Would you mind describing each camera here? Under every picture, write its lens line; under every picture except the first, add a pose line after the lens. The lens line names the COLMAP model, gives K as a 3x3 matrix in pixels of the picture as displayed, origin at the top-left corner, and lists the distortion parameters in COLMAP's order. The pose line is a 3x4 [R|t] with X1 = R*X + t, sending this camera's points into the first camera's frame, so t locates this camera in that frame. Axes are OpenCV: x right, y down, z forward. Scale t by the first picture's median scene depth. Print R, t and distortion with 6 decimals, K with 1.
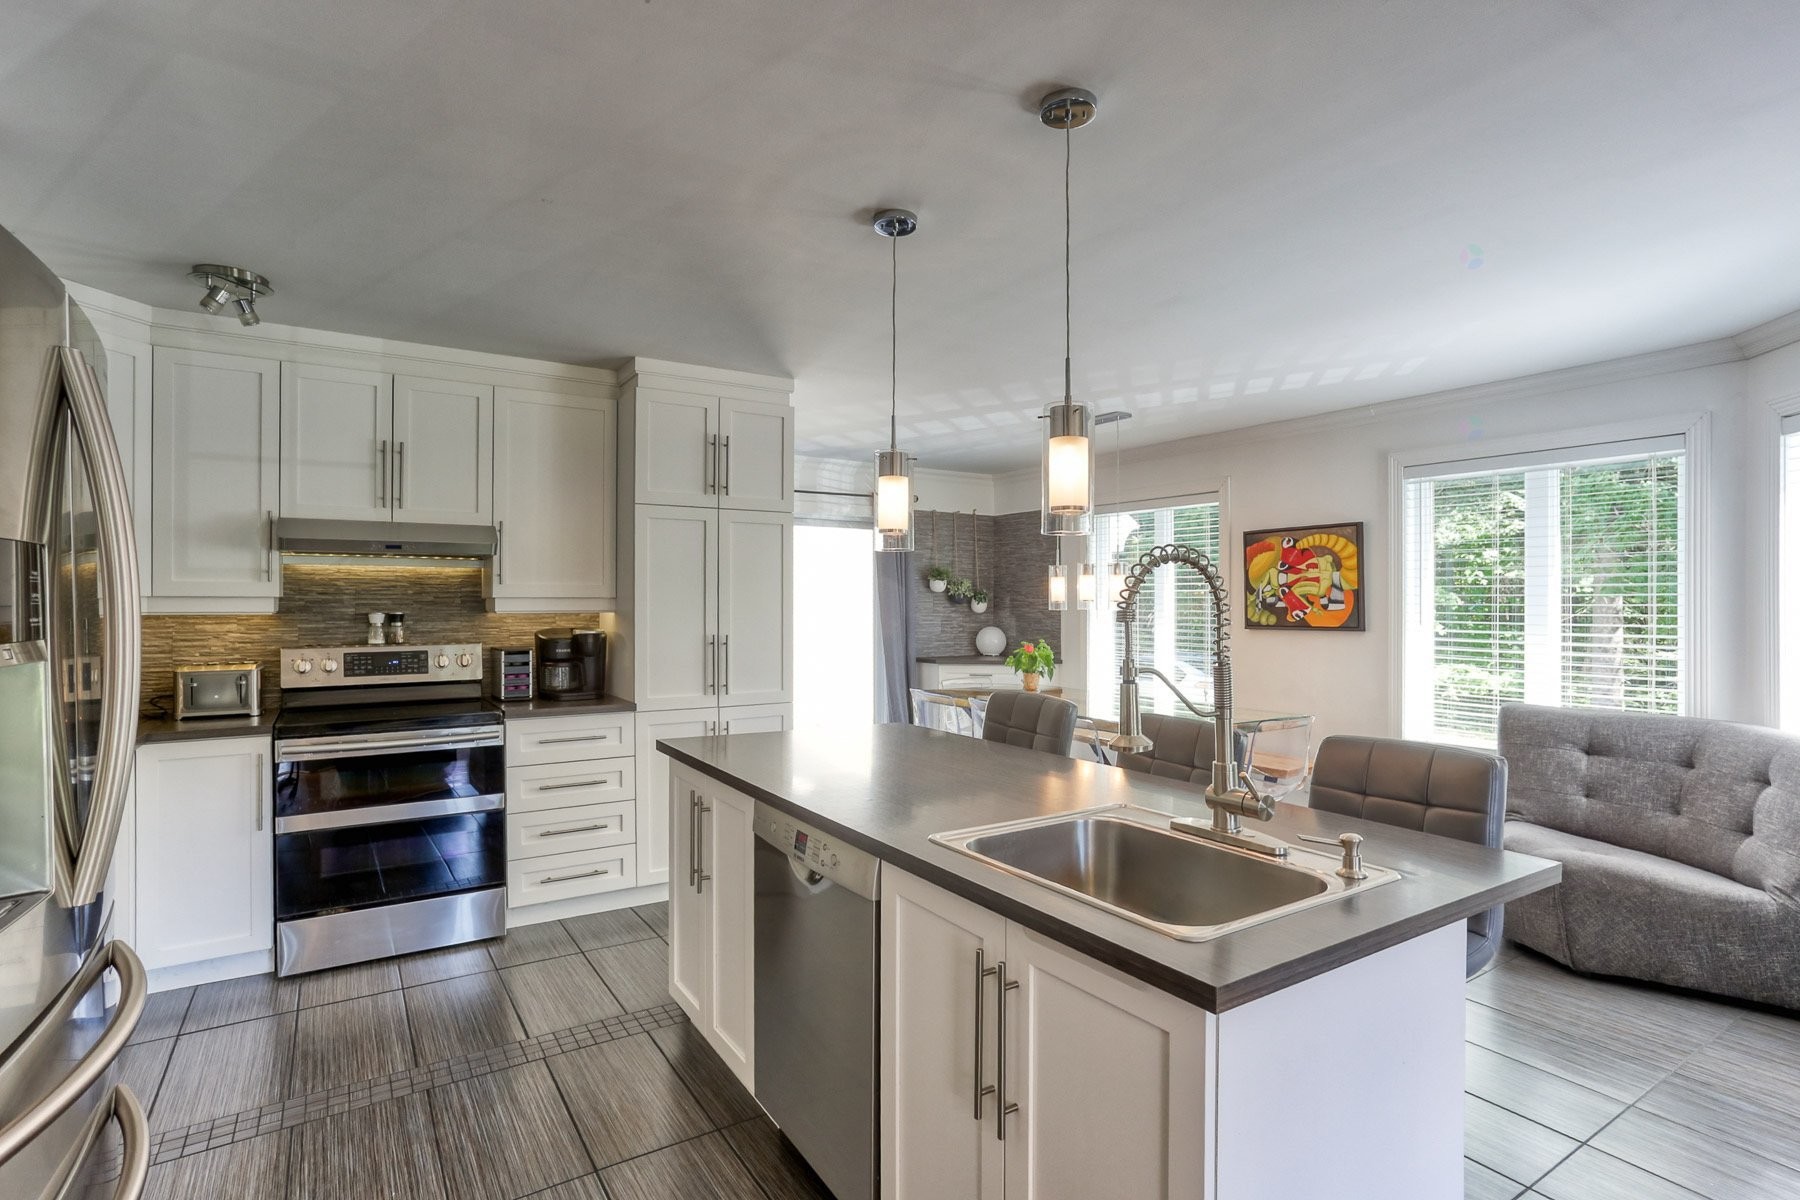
lens RADIAL K [[951.0, 0, 900.0], [0, 951.0, 600.0], [0, 0, 1]] dist [-0.001380, 0.000838]
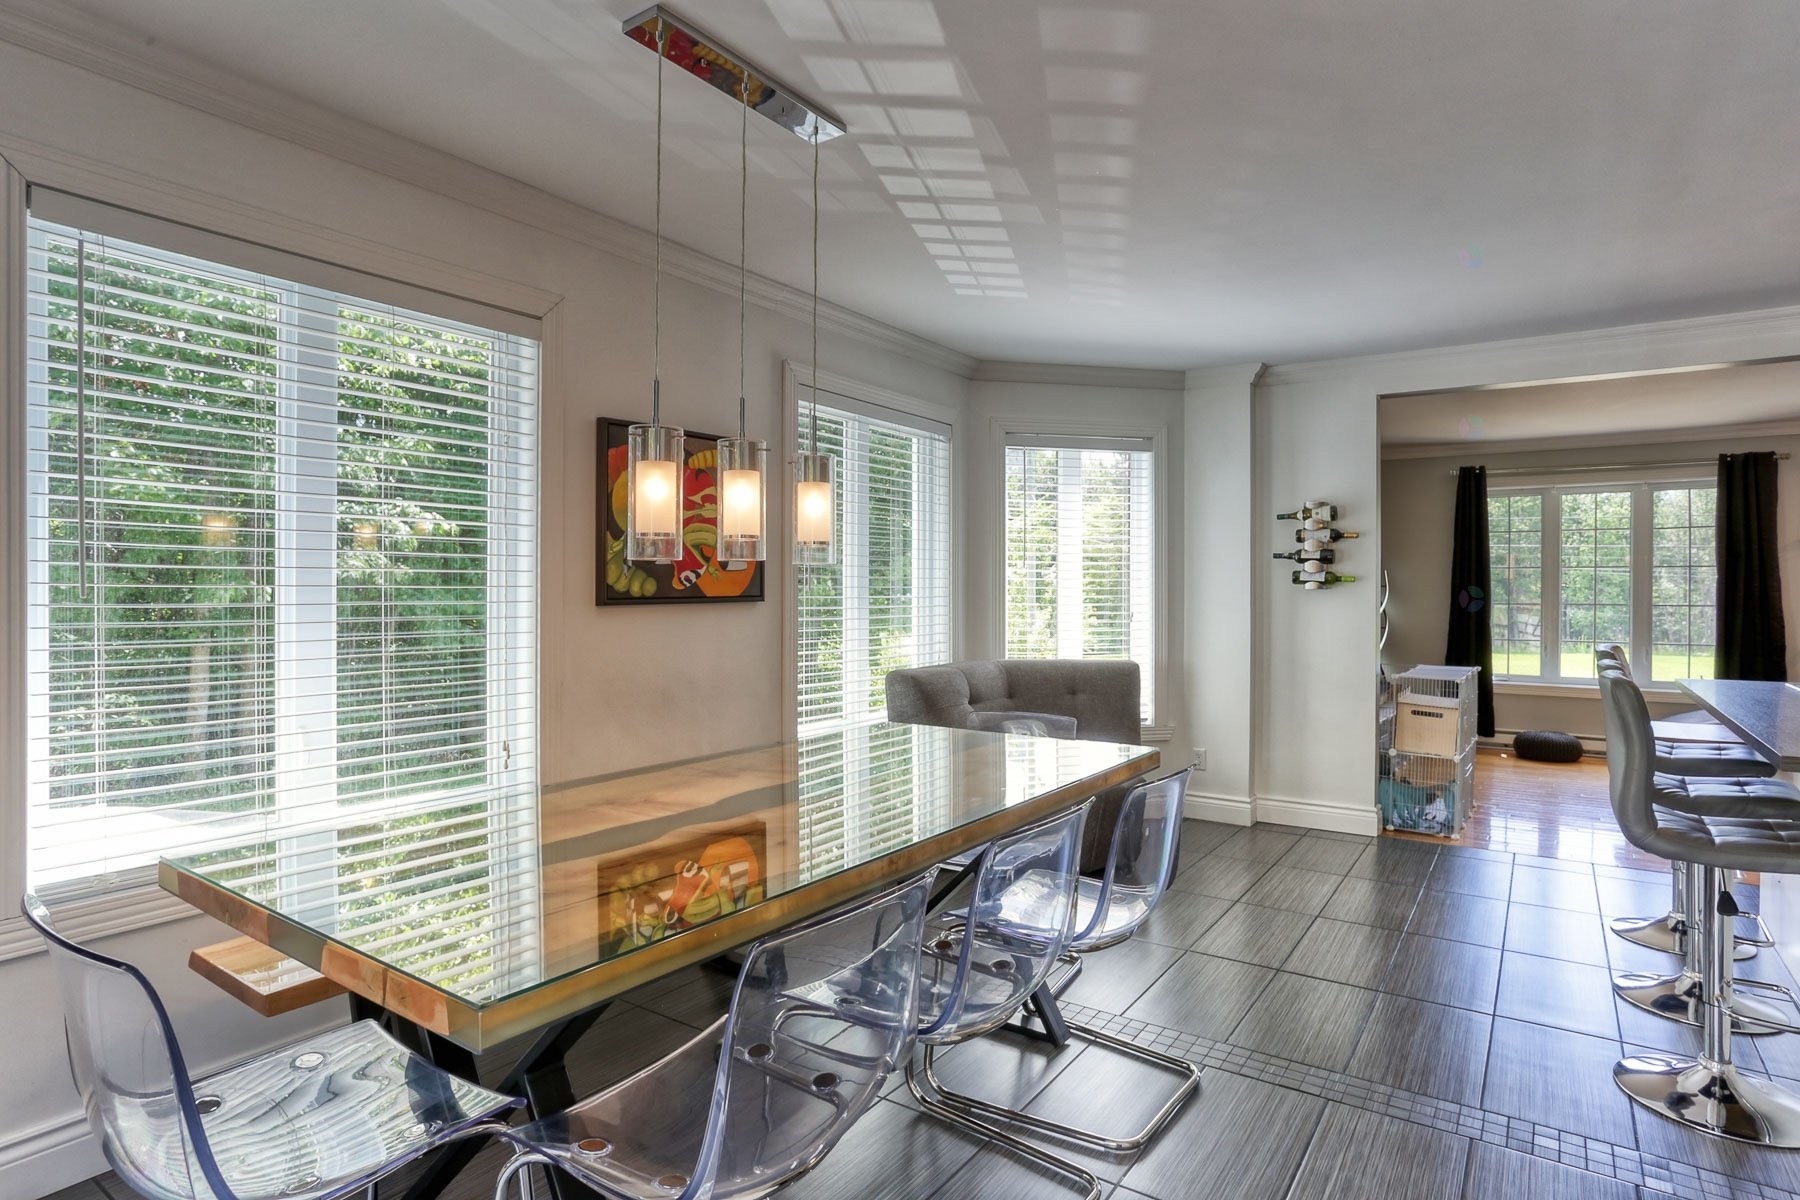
lens RADIAL K [[951.0, 0, 900.0], [0, 951.0, 600.0], [0, 0, 1]] dist [-0.001380, 0.000838]
pose [[-0.409237, -0.008257, 0.912391, -0.180969], [-0.003461, 0.999966, 0.007497, 0.024371], [-0.912422, -0.000090, -0.409251, 1.117992]]
